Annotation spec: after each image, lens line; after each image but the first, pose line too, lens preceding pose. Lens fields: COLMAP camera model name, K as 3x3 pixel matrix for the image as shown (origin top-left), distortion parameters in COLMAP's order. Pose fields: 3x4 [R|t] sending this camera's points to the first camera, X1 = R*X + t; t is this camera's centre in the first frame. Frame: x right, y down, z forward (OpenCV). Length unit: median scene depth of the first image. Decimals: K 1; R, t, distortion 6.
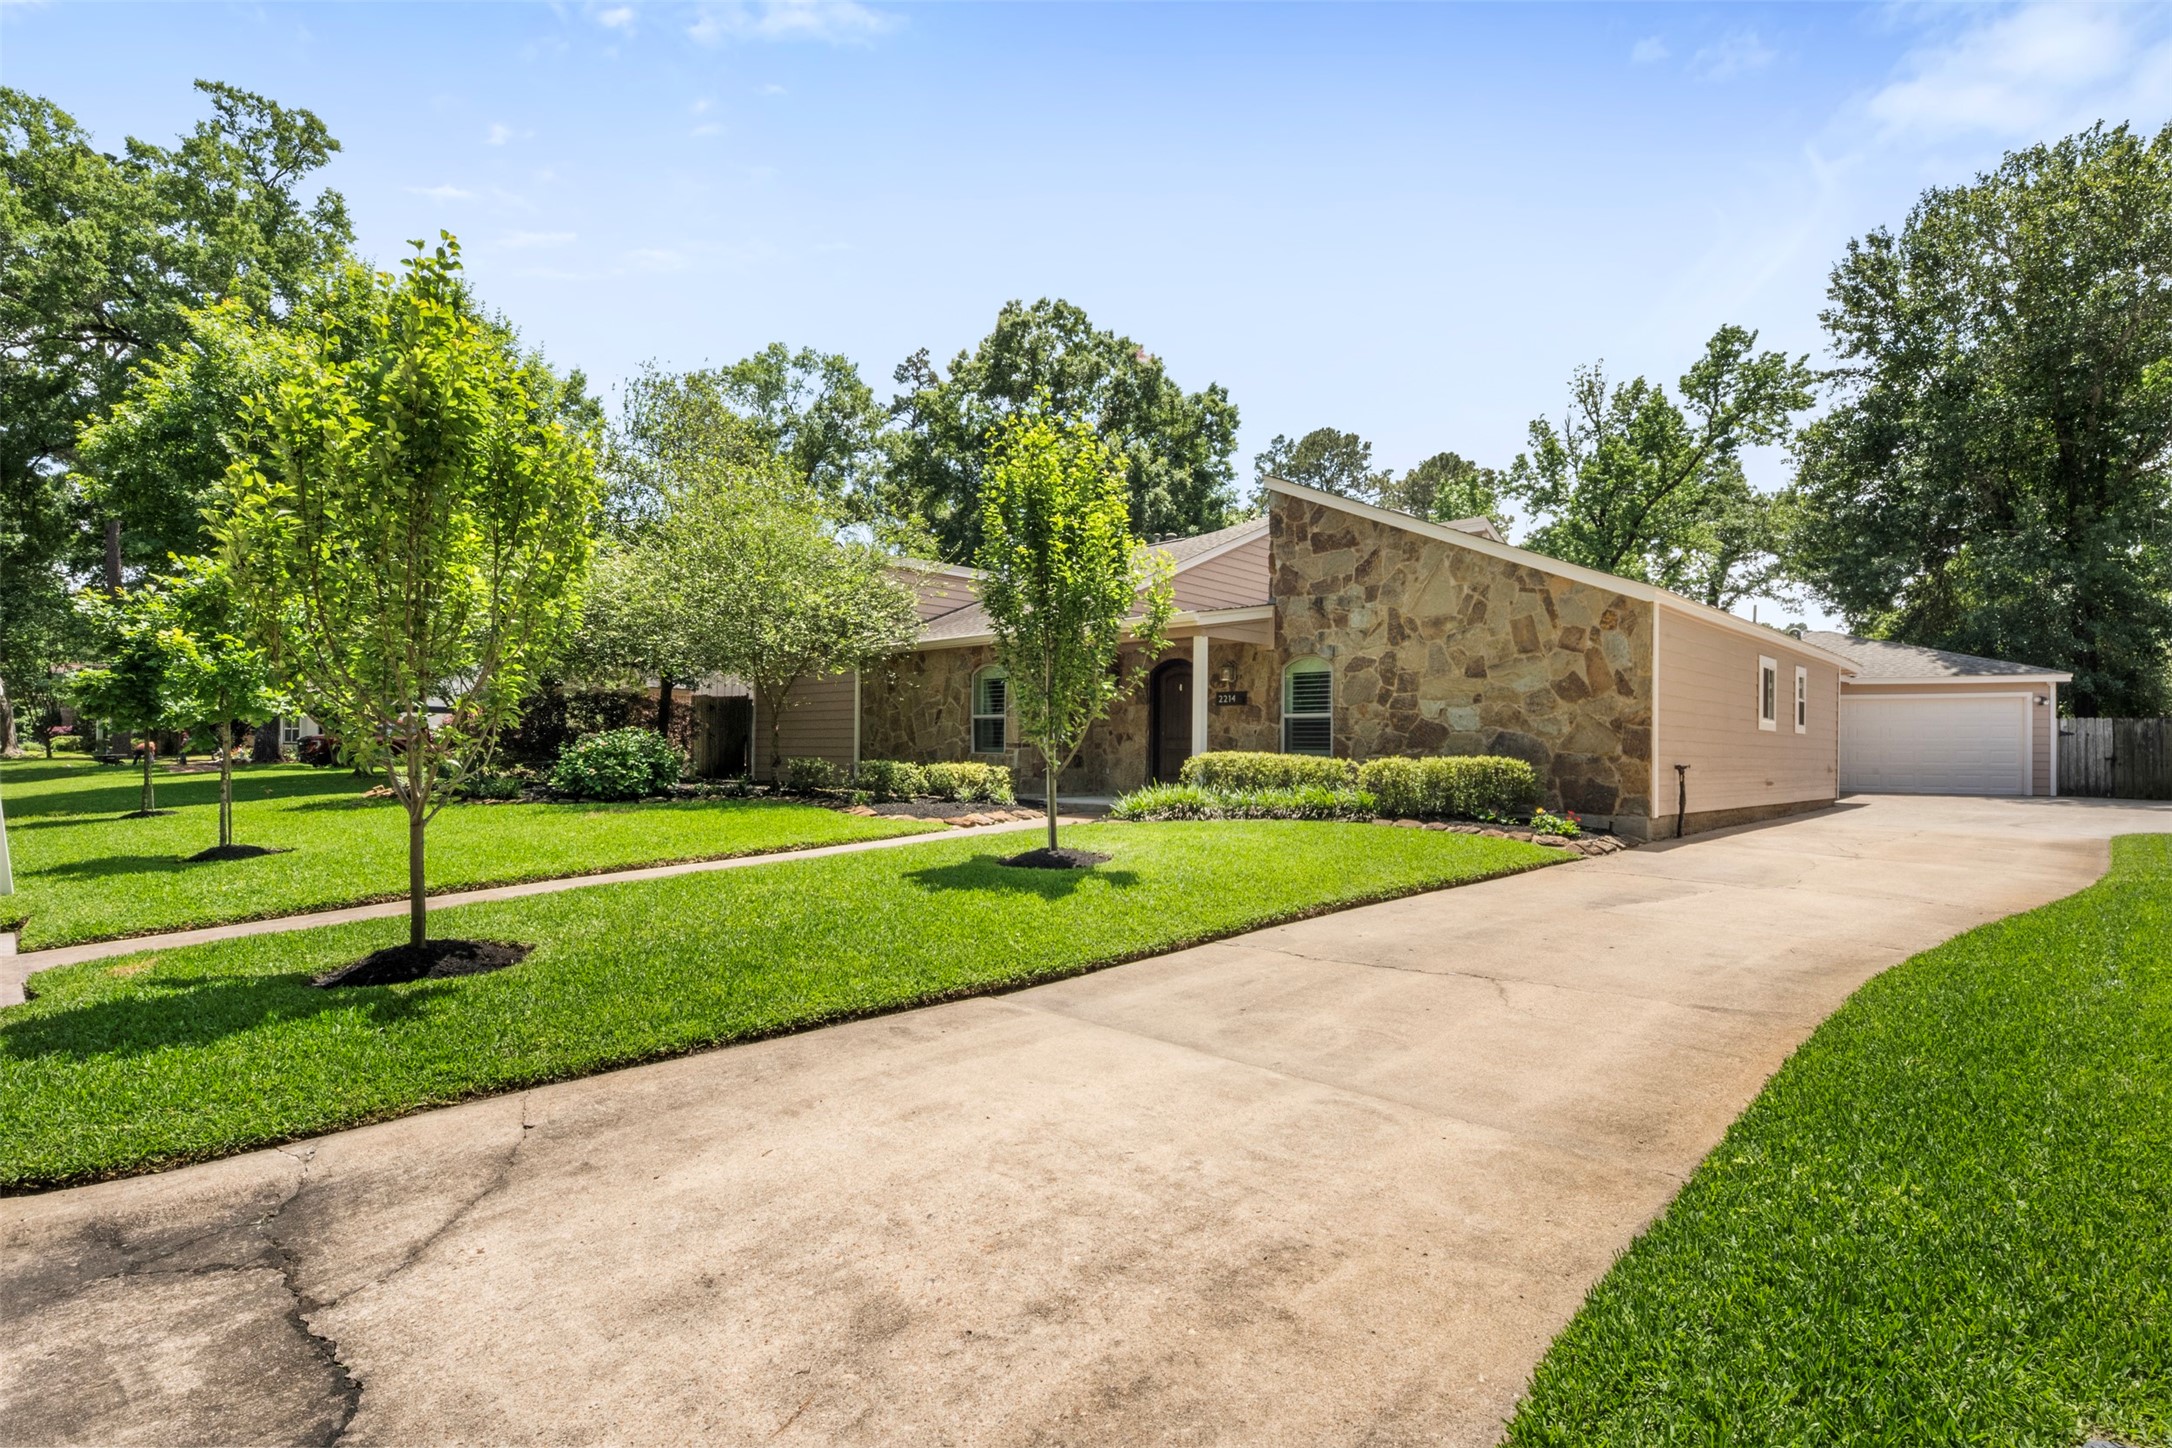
lens RADIAL K [[1098.5, 0, 1089.9], [0, 1098.5, 744.4], [0, 0, 1]] dist [0.005460, 0.001002]
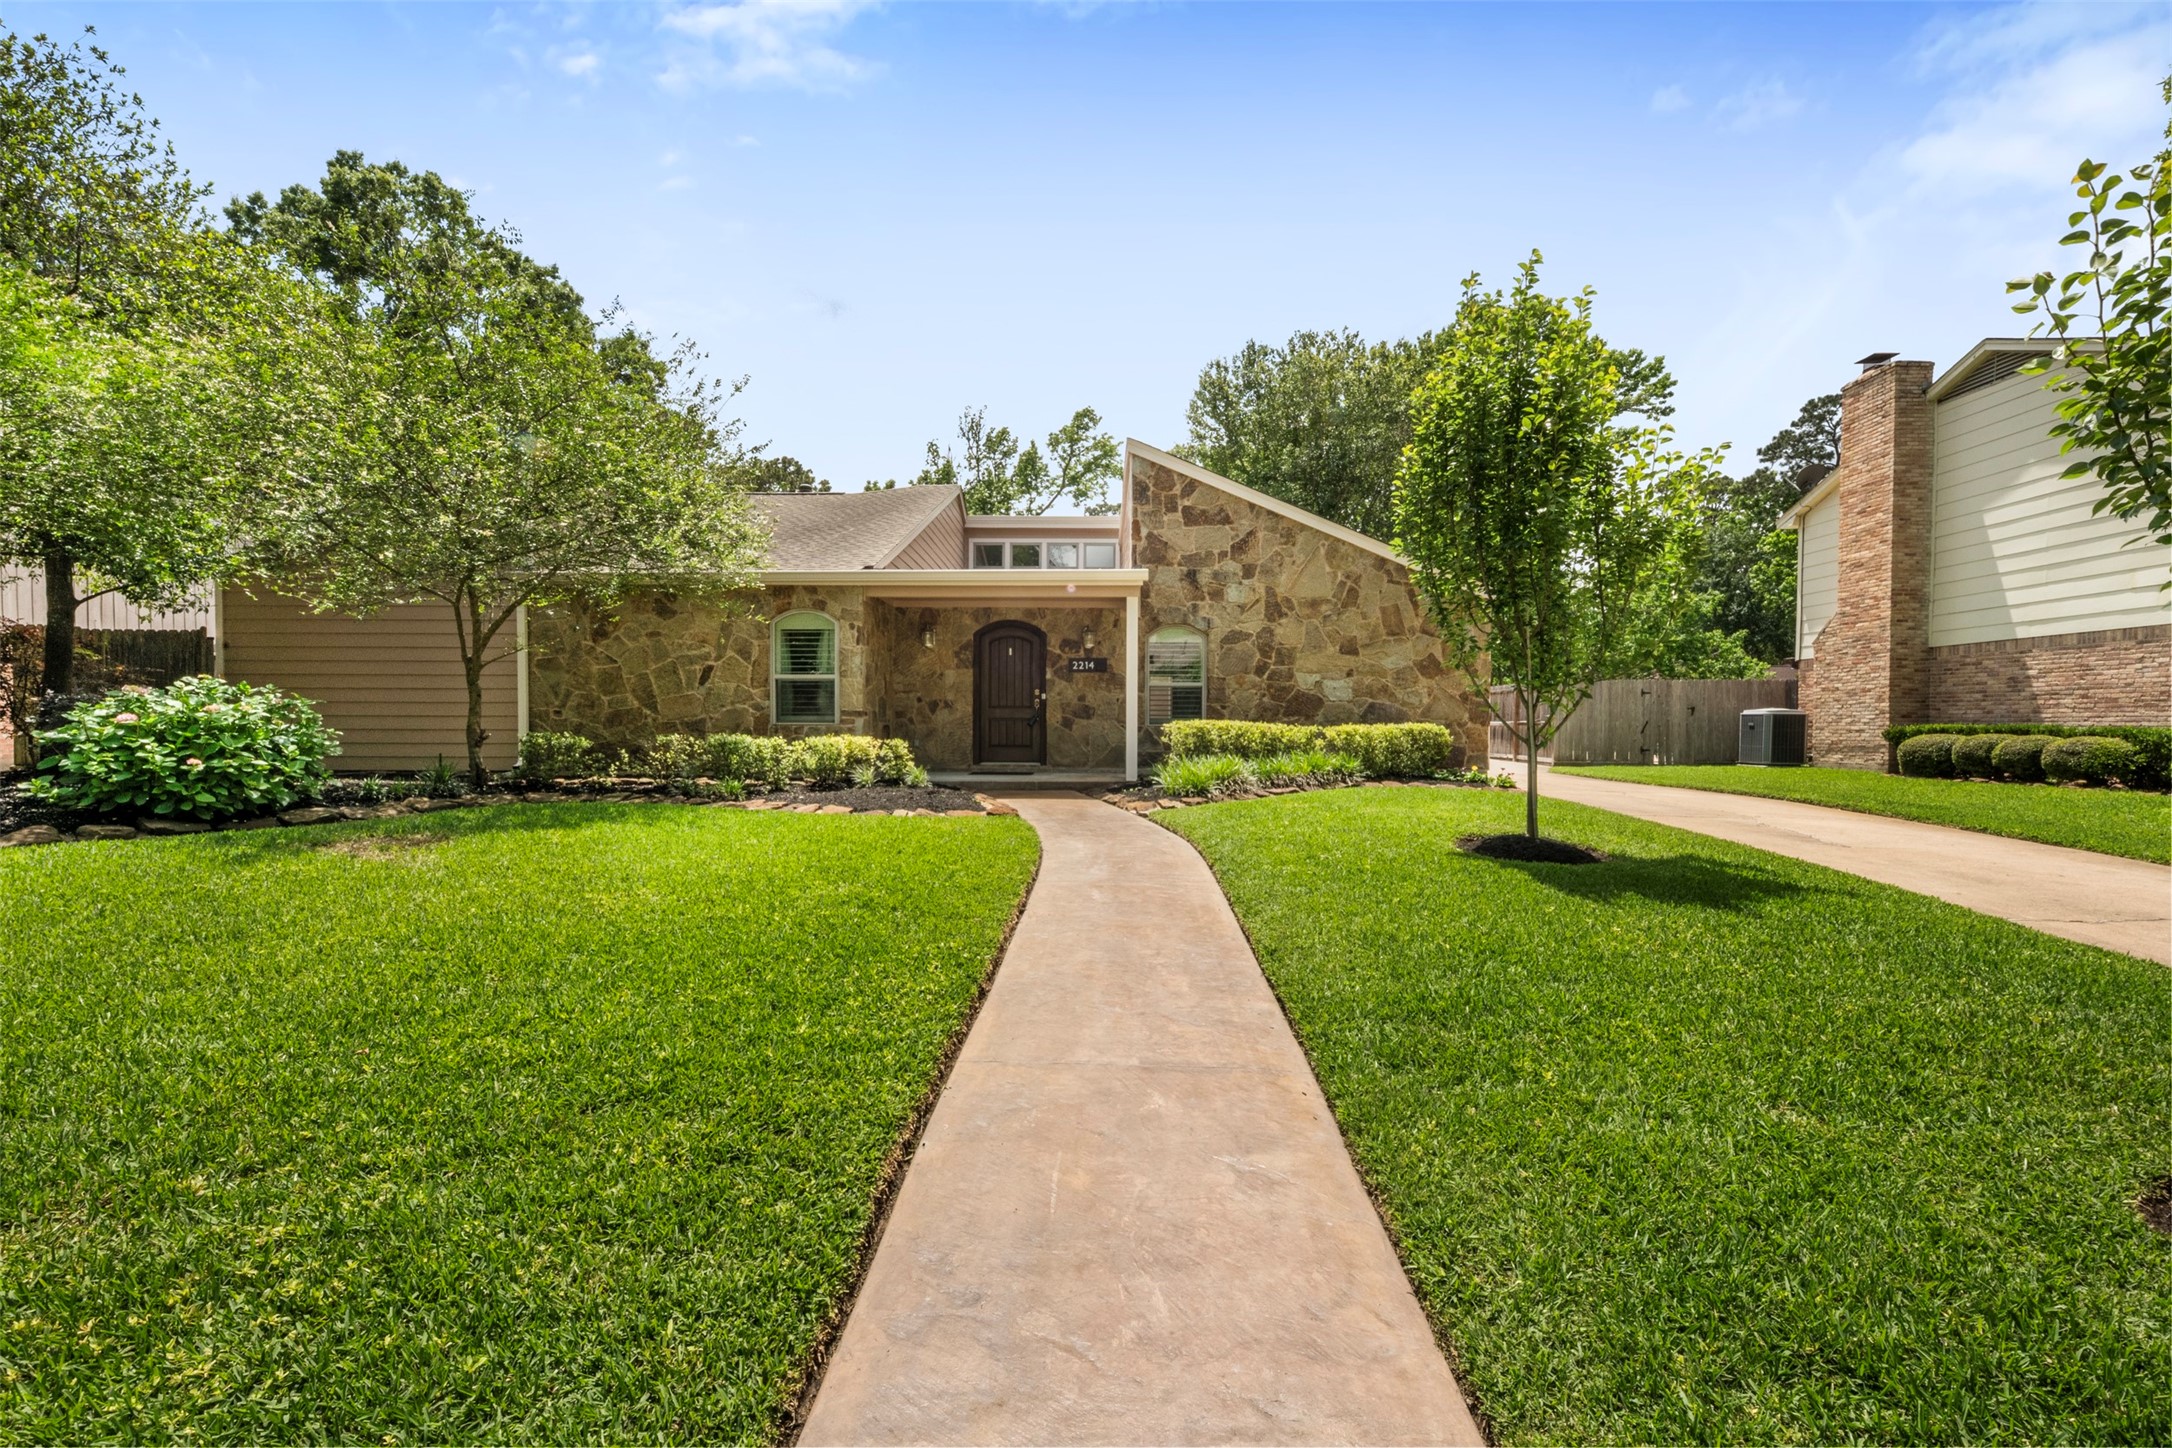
lens RADIAL K [[913.2, 0, 1093.5], [0, 913.2, 738.4], [0, 0, 1]] dist [0.018563, 0.000102]
pose [[0.720831, -0.014568, 0.692958, -0.469674], [0.000587, 0.999792, 0.020407, 0.006294], [-0.693111, -0.014303, 0.720689, 0.466325]]
